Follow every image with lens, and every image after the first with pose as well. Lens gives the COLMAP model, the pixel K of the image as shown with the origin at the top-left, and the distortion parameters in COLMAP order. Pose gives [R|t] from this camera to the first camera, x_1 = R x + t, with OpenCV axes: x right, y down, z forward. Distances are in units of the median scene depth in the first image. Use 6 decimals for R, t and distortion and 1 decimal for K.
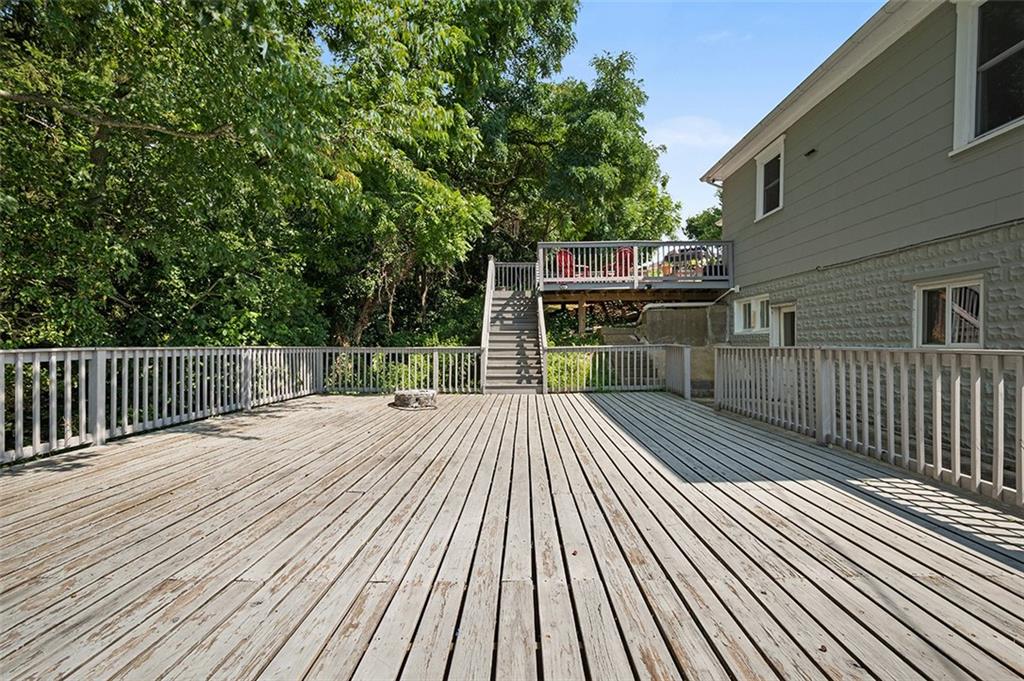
lens RADIAL K [[457.0, 0, 511.6], [0, 457.0, 341.7], [0, 0, 1]] dist [0.020824, -0.004354]
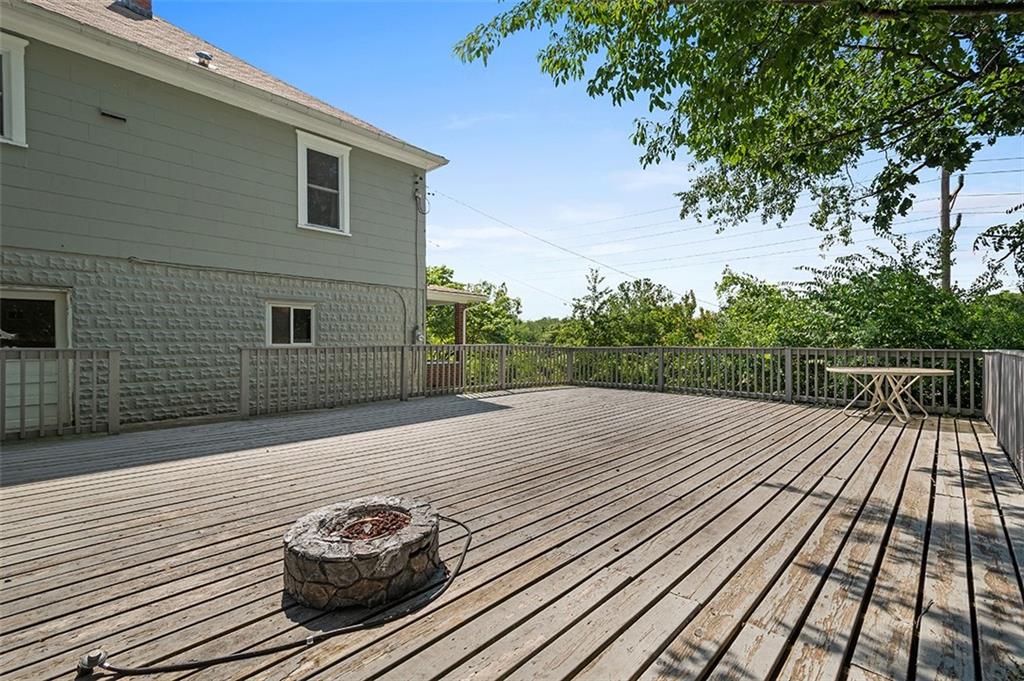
lens RADIAL K [[457.0, 0, 510.6], [0, 457.0, 343.6], [0, 0, 1]] dist [0.020824, -0.004354]
pose [[-0.744231, 0.010964, 0.667832, -0.643237], [0.009133, 0.999939, -0.006238, 0.021700], [-0.667860, 0.001456, -0.744286, 1.608504]]
